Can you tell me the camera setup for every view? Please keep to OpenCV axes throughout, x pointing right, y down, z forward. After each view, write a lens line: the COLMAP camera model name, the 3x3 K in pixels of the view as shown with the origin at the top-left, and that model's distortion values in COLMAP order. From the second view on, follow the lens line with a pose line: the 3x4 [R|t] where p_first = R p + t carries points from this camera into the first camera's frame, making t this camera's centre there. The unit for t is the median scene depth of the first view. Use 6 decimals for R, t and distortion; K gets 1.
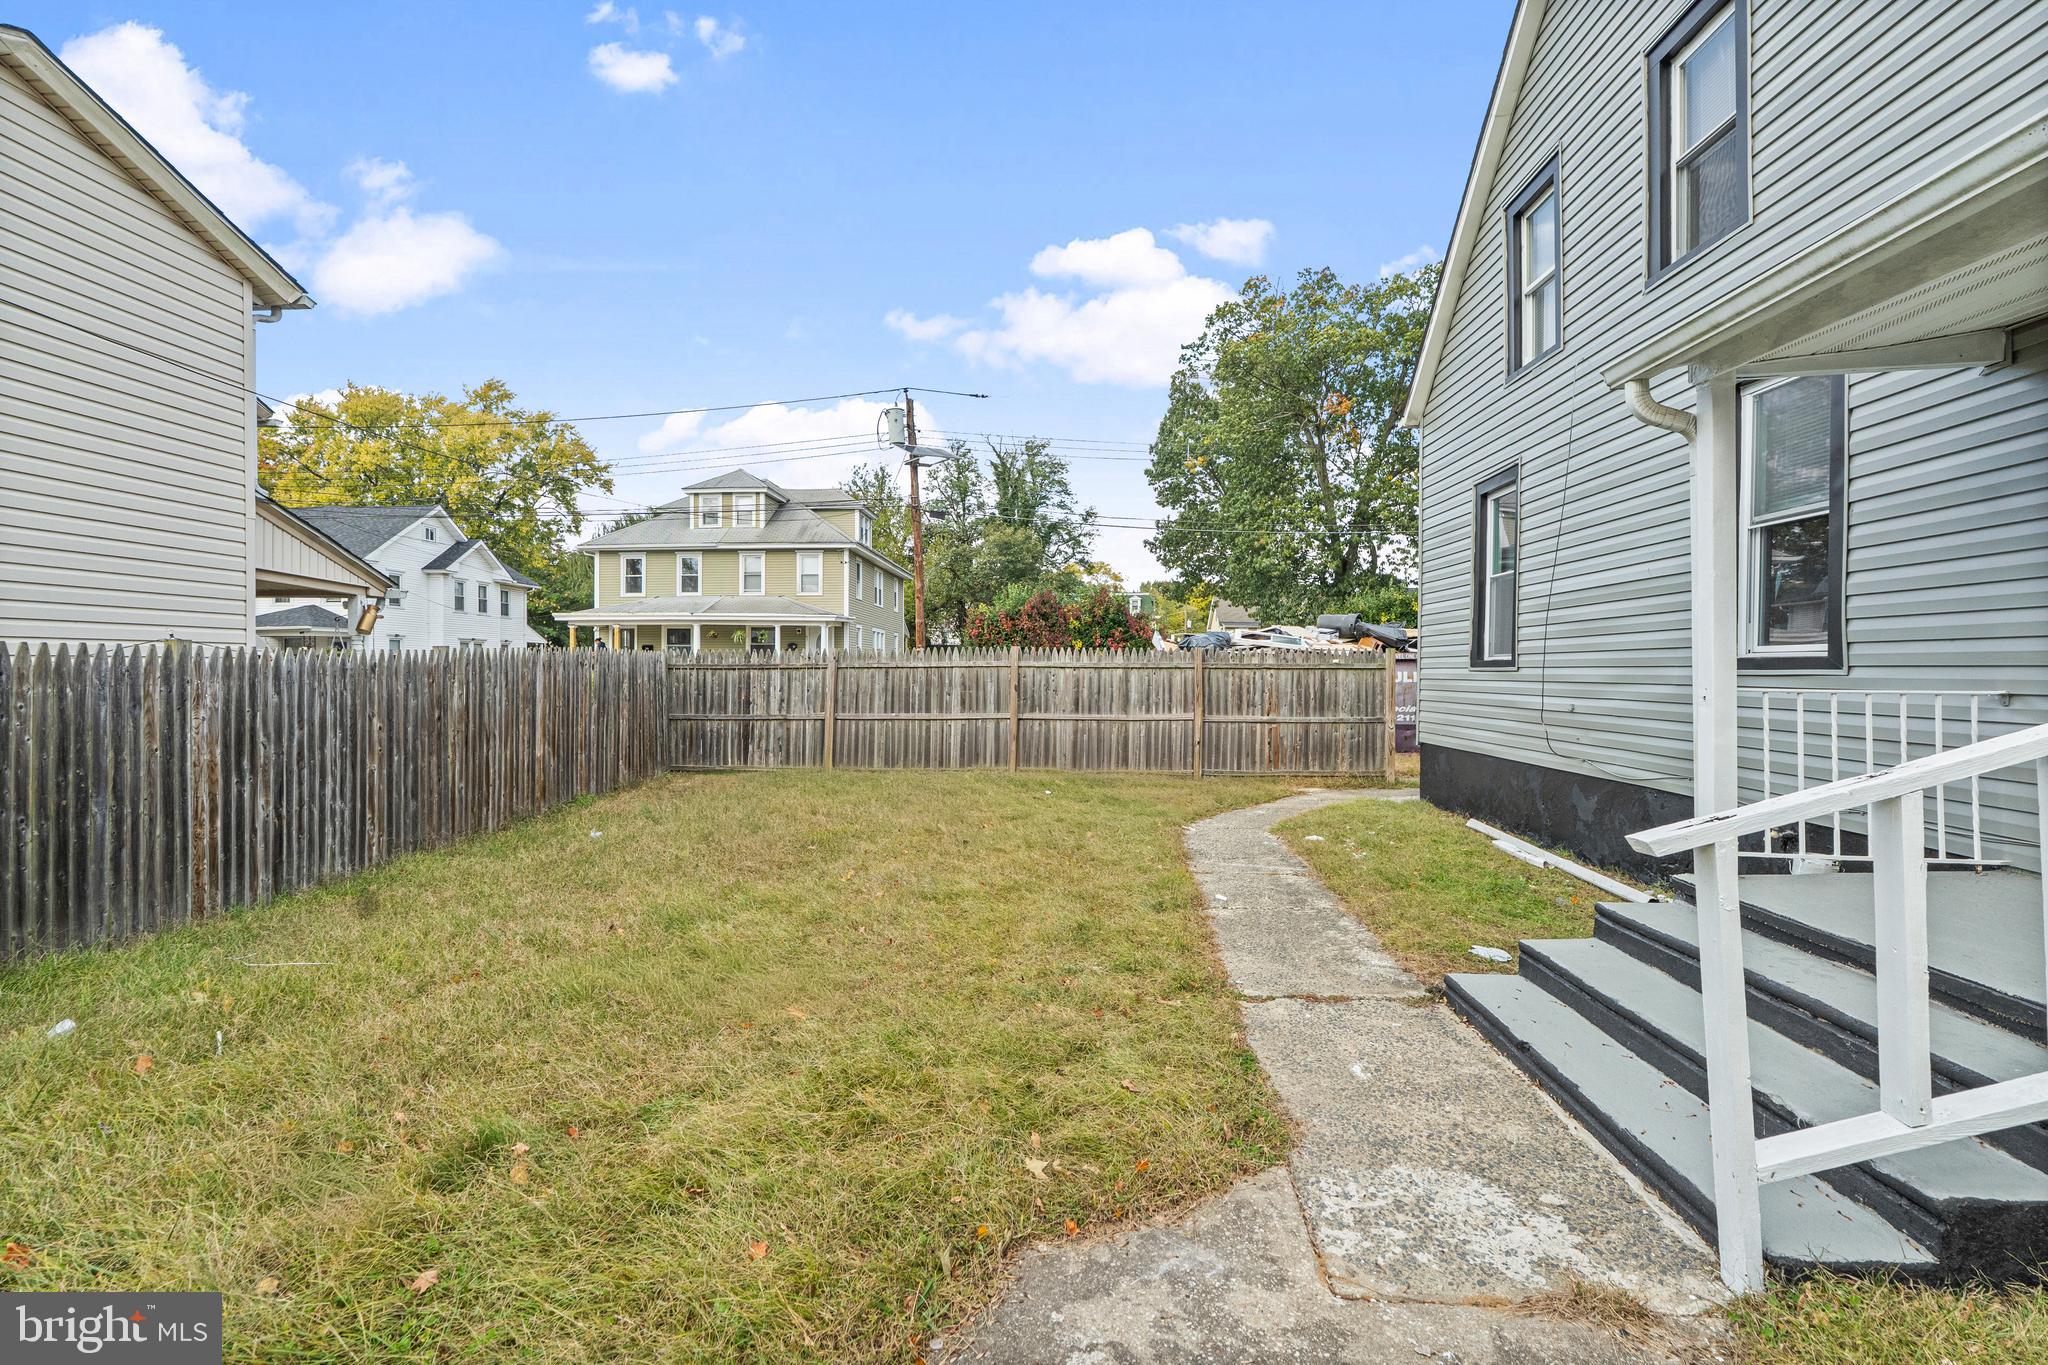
lens RADIAL K [[917.3, 0, 1023.9], [0, 917.3, 671.1], [0, 0, 1]] dist [-0.018451, 0.002392]
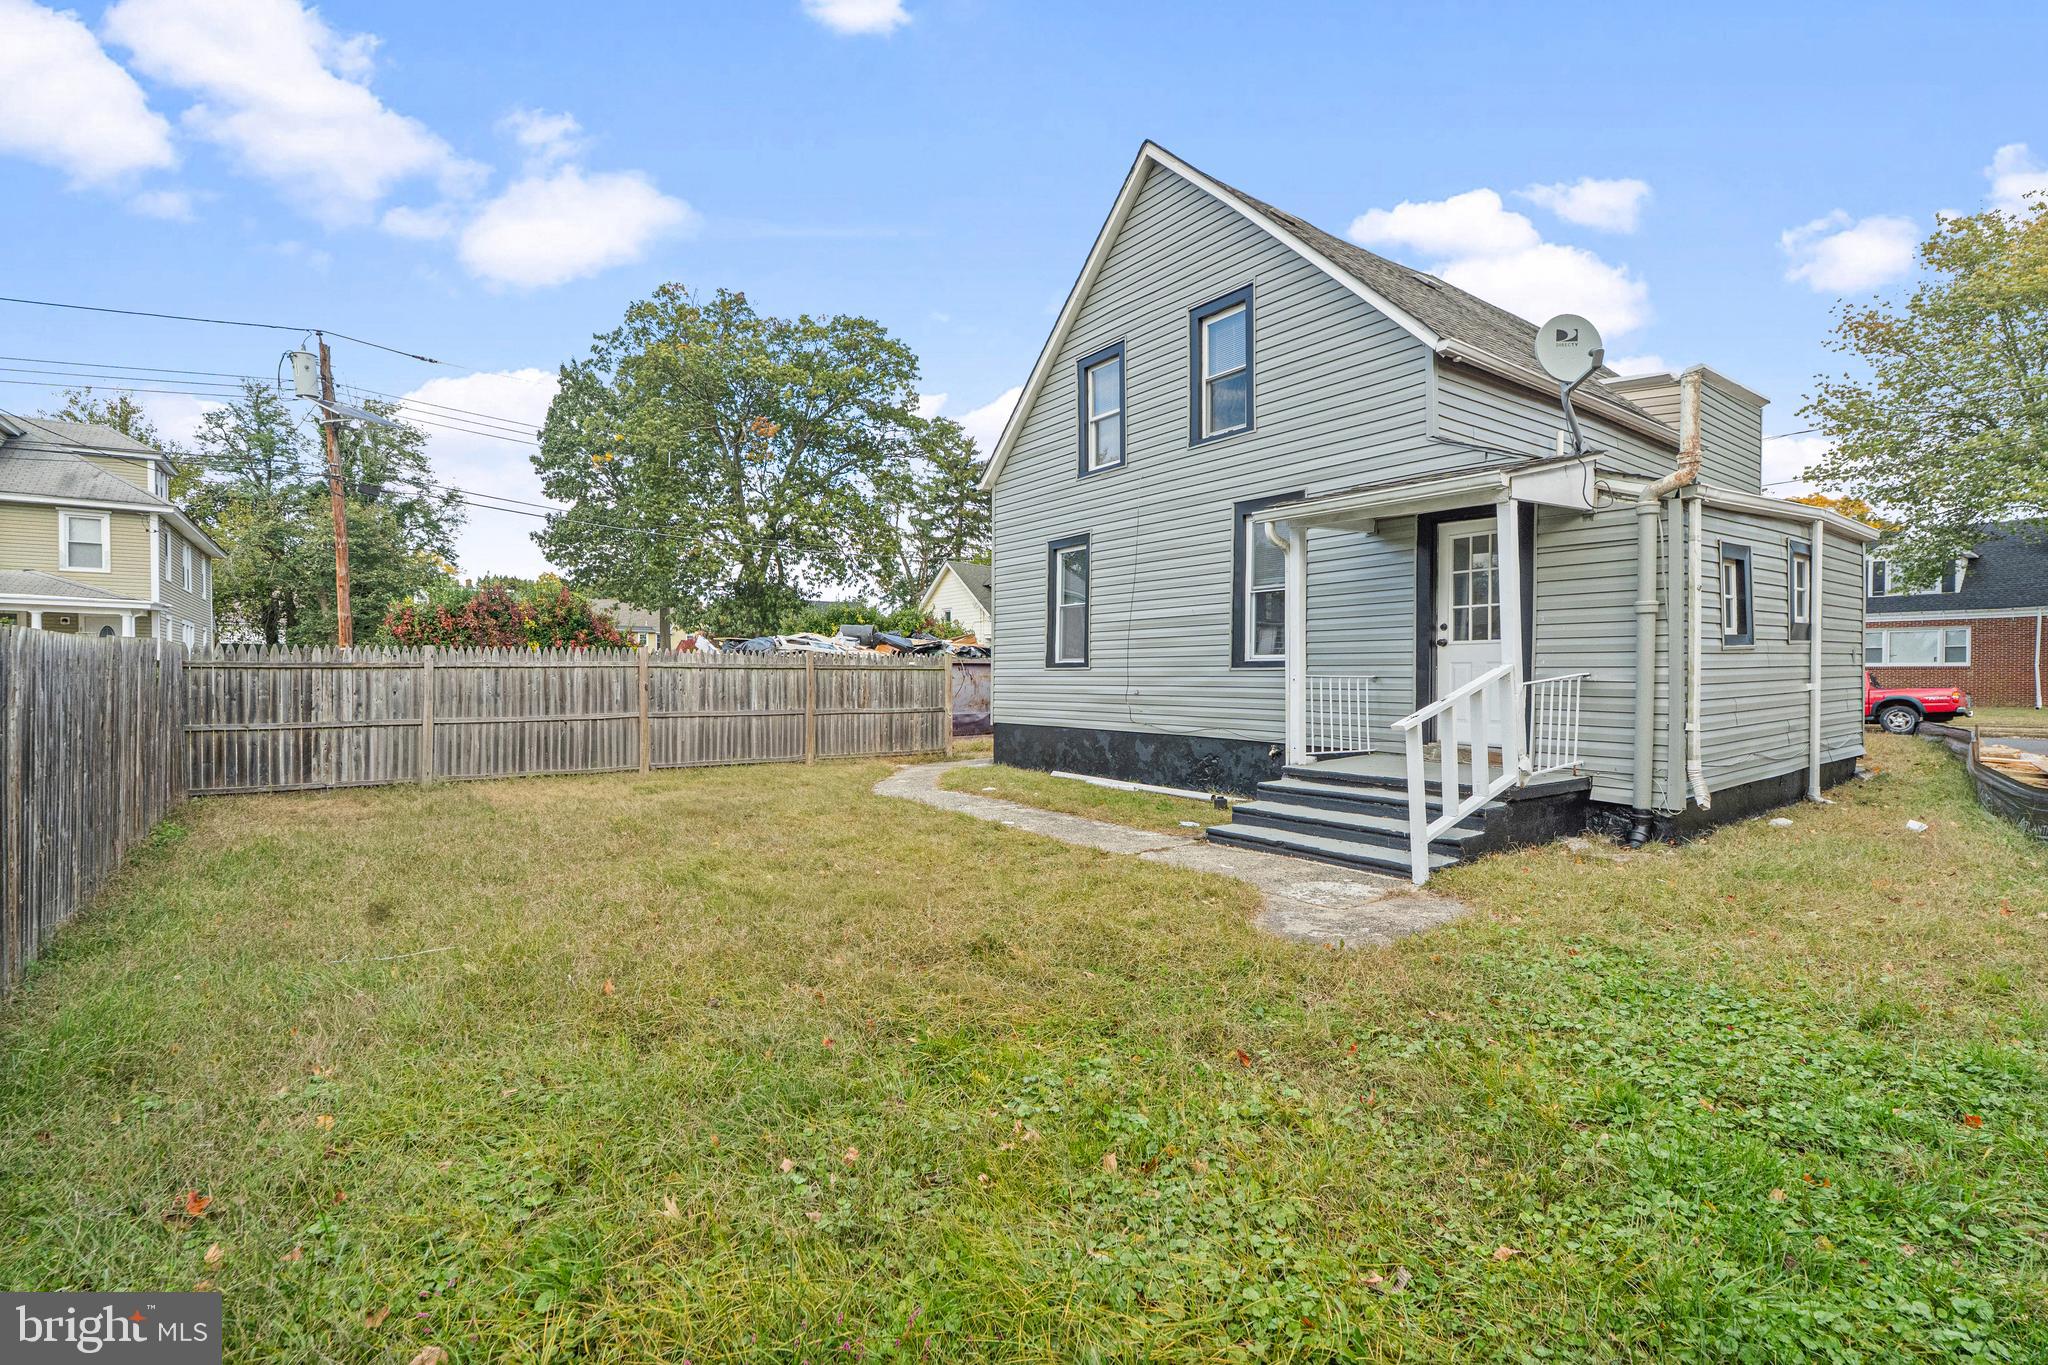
lens RADIAL K [[917.3, 0, 1024.0], [0, 917.3, 684.1], [0, 0, 1]] dist [-0.018451, 0.002392]
pose [[0.764772, -0.008260, 0.644248, -0.159983], [0.003078, 0.999953, 0.009167, 0.002950], [-0.644294, -0.005028, 0.764762, -0.030872]]
